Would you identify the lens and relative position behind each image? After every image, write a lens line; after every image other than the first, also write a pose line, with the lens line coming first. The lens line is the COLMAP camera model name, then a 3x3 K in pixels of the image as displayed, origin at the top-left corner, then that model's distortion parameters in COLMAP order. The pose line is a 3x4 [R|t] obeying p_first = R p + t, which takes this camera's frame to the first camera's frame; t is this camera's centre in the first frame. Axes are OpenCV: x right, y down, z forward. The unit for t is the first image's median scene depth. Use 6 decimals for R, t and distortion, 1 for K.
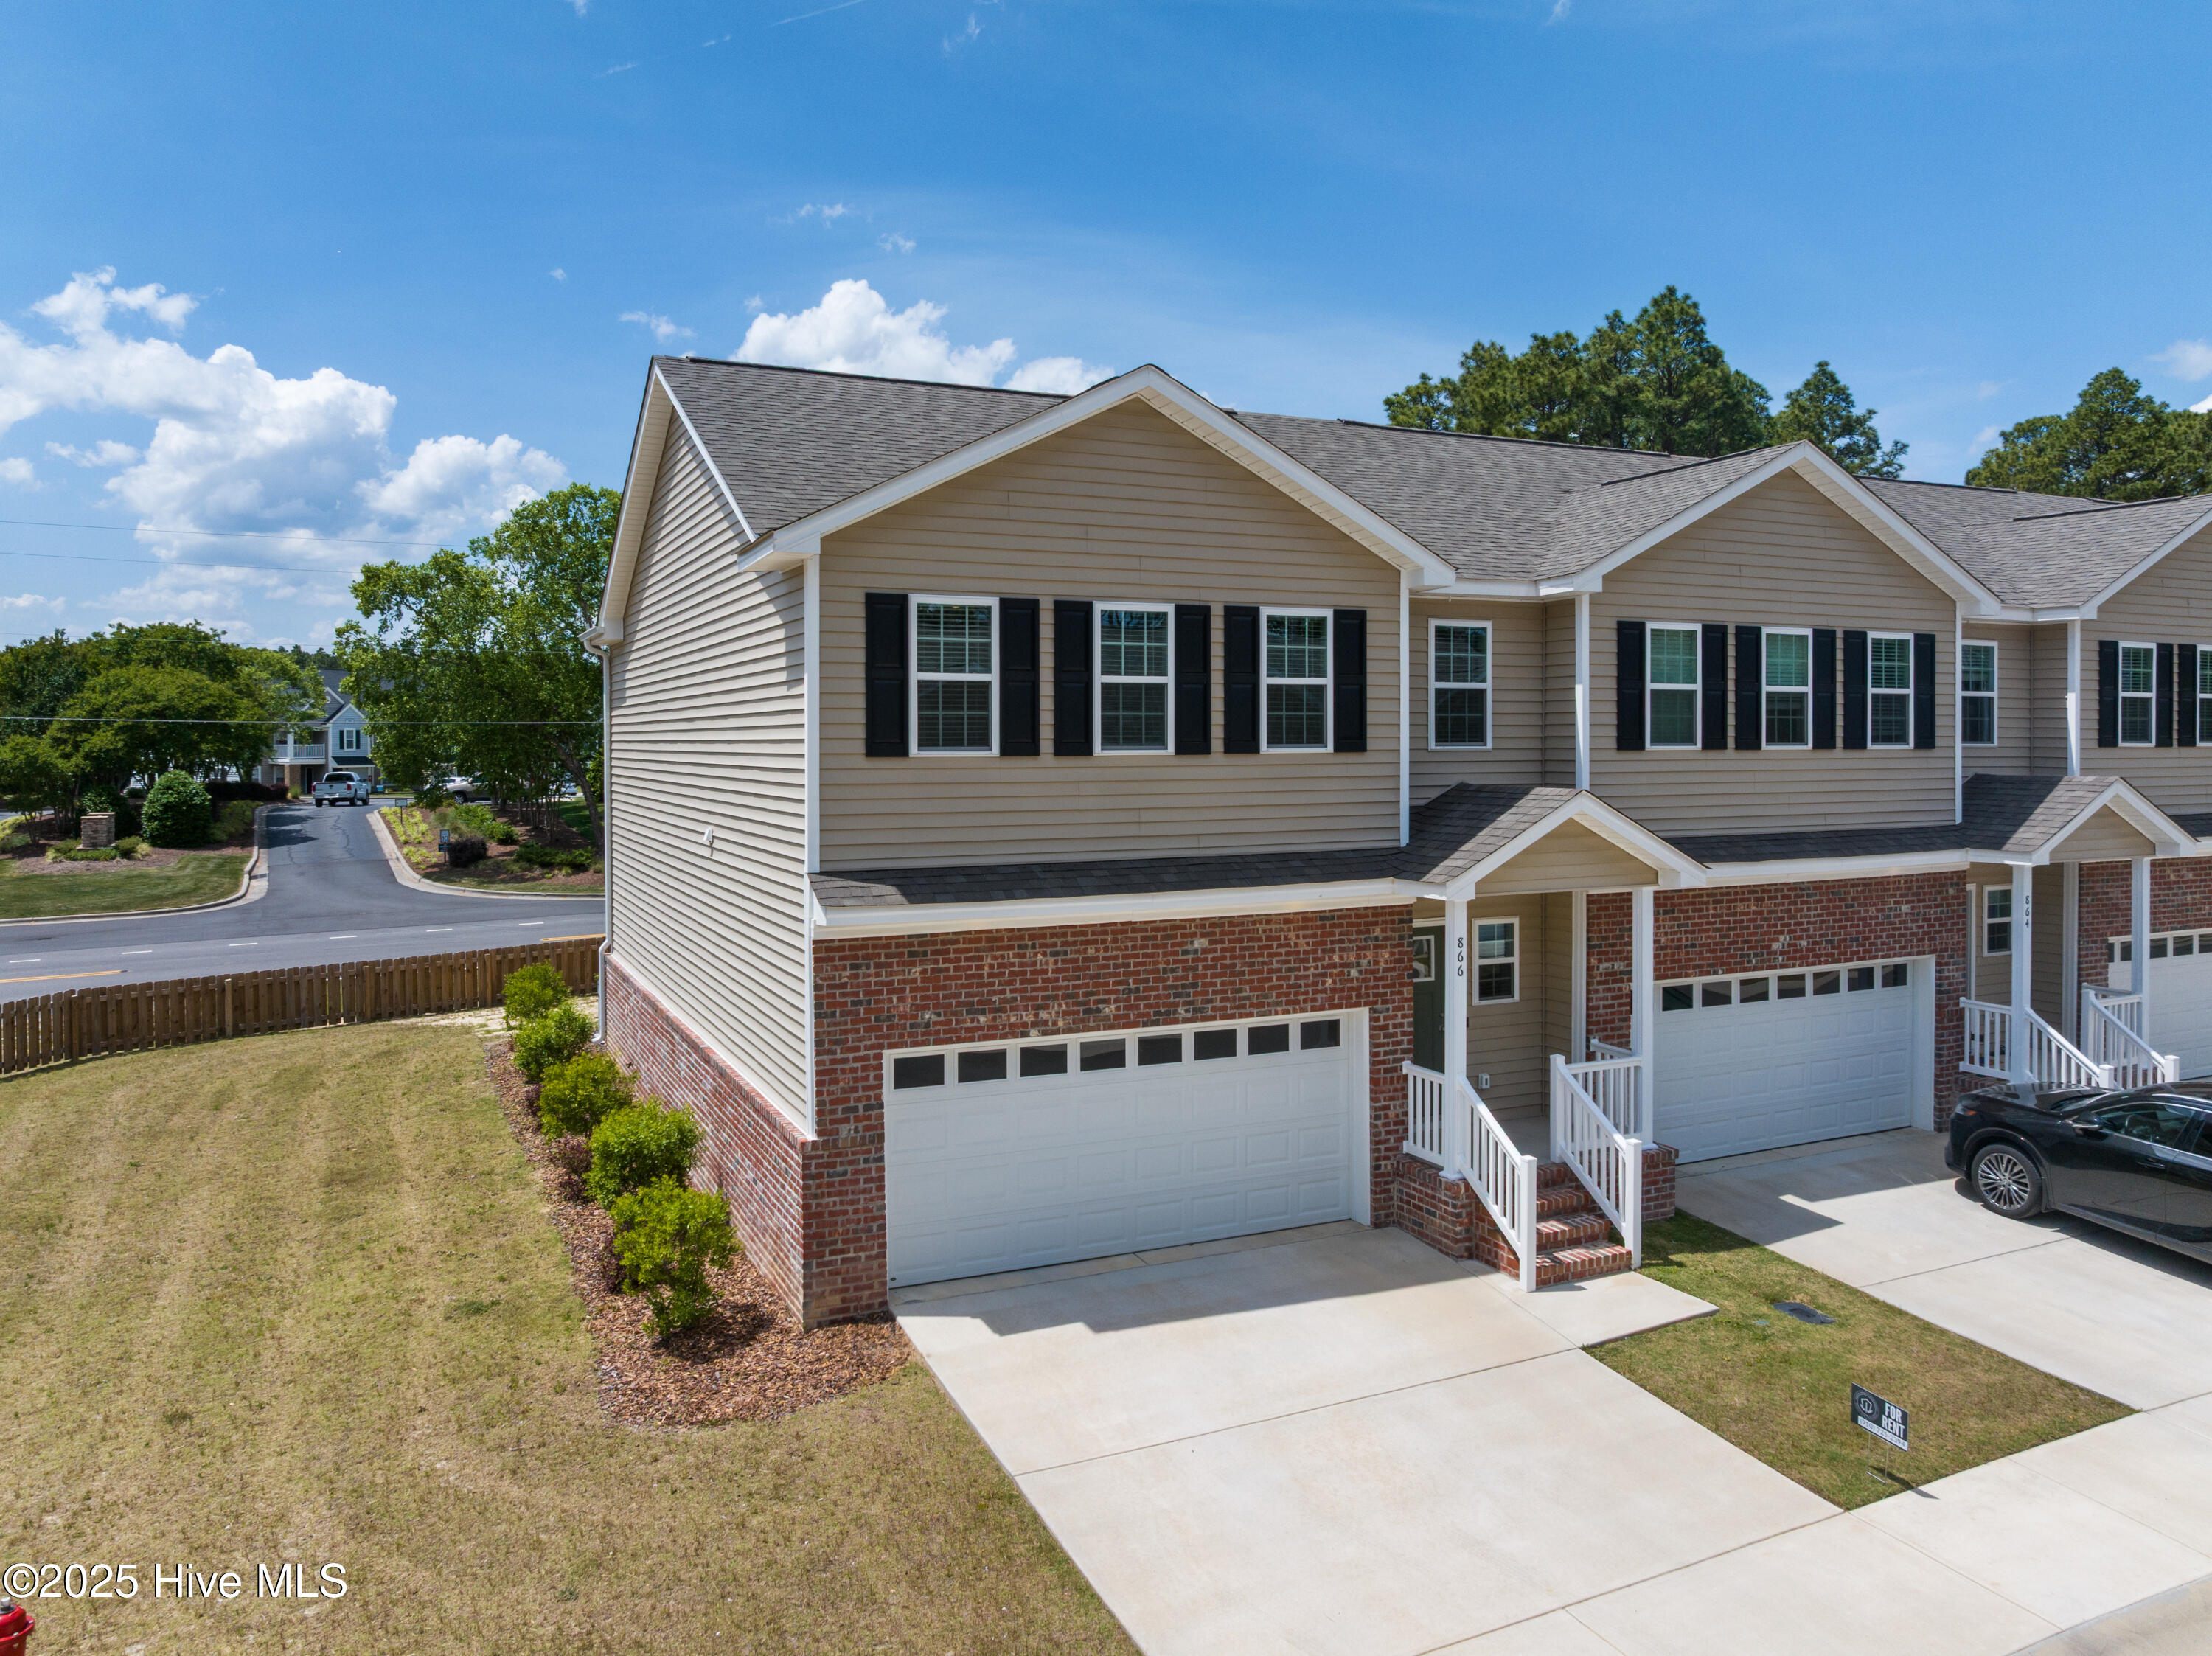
lens RADIAL K [[1555.6, 0, 1106.0], [0, 1555.6, 828.0], [0, 0, 1]] dist [-0.006159, -0.001995]
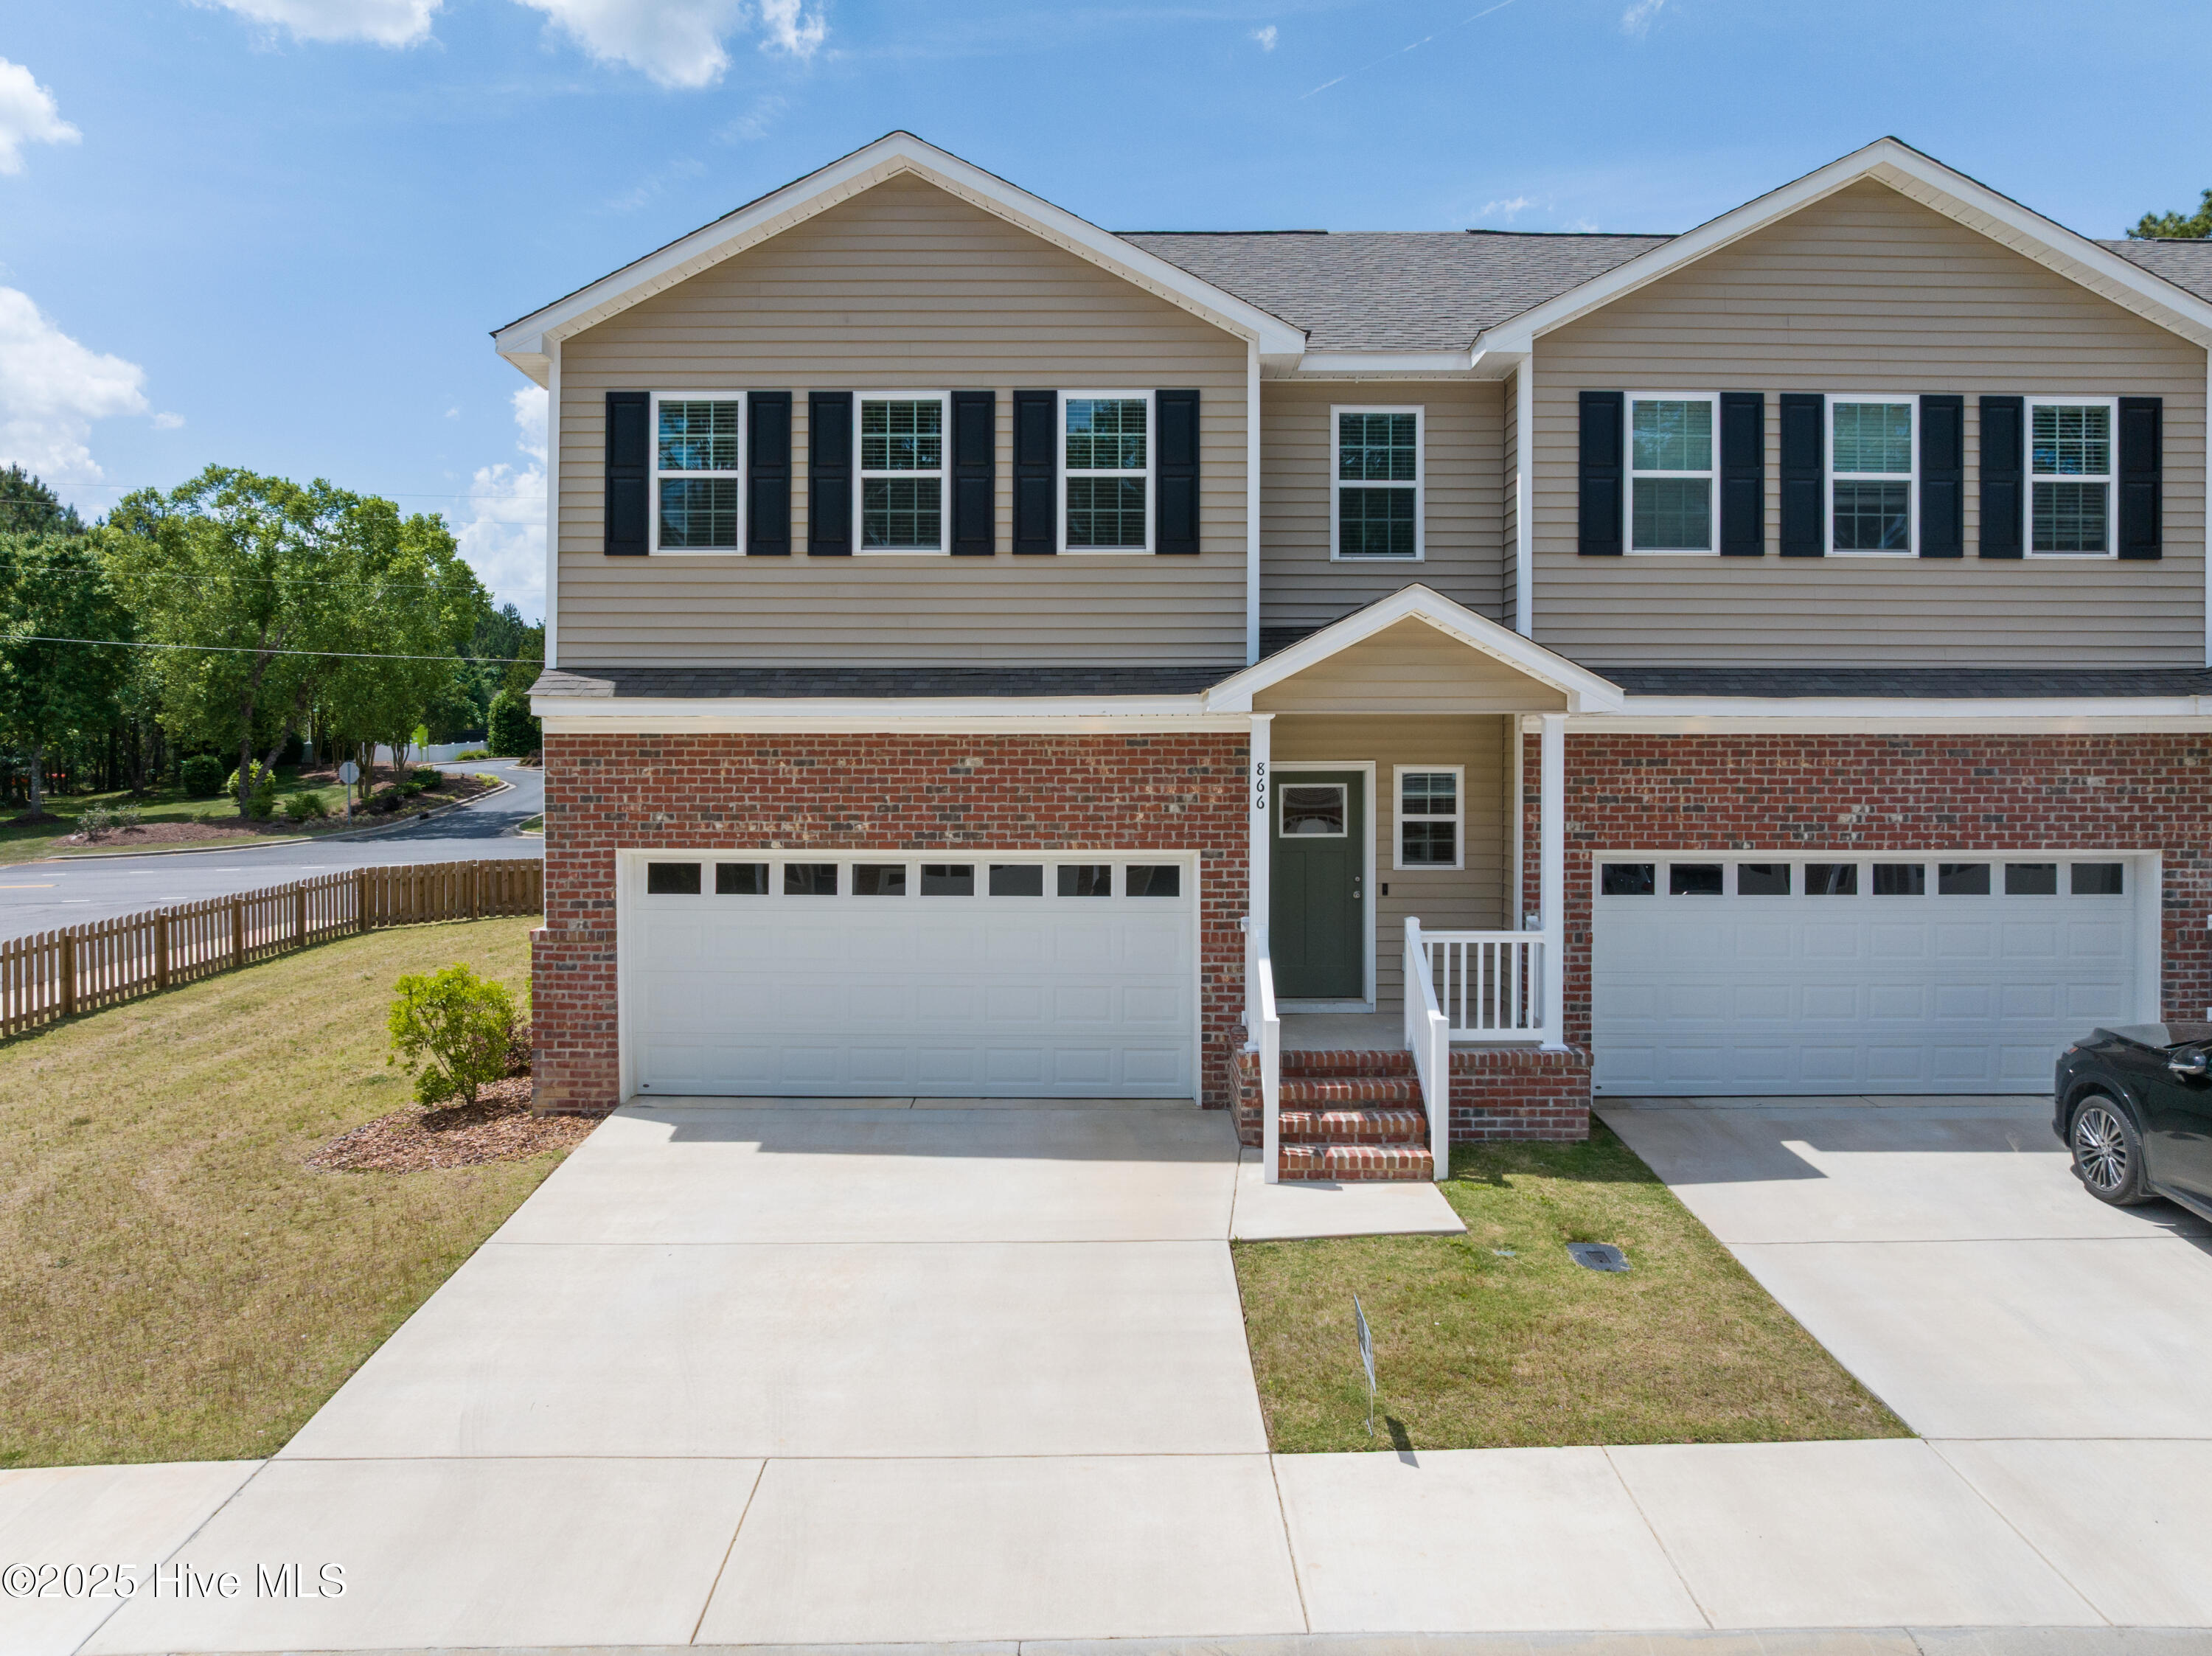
lens RADIAL K [[1546.3, 0, 1109.0], [0, 1546.3, 792.4], [0, 0, 1]] dist [-0.017844, -0.003169]
pose [[0.906722, 0.022260, -0.421141, 0.530569], [-0.027988, 0.999581, -0.007425, 0.099426], [0.420799, 0.018519, 0.906965, 0.220614]]
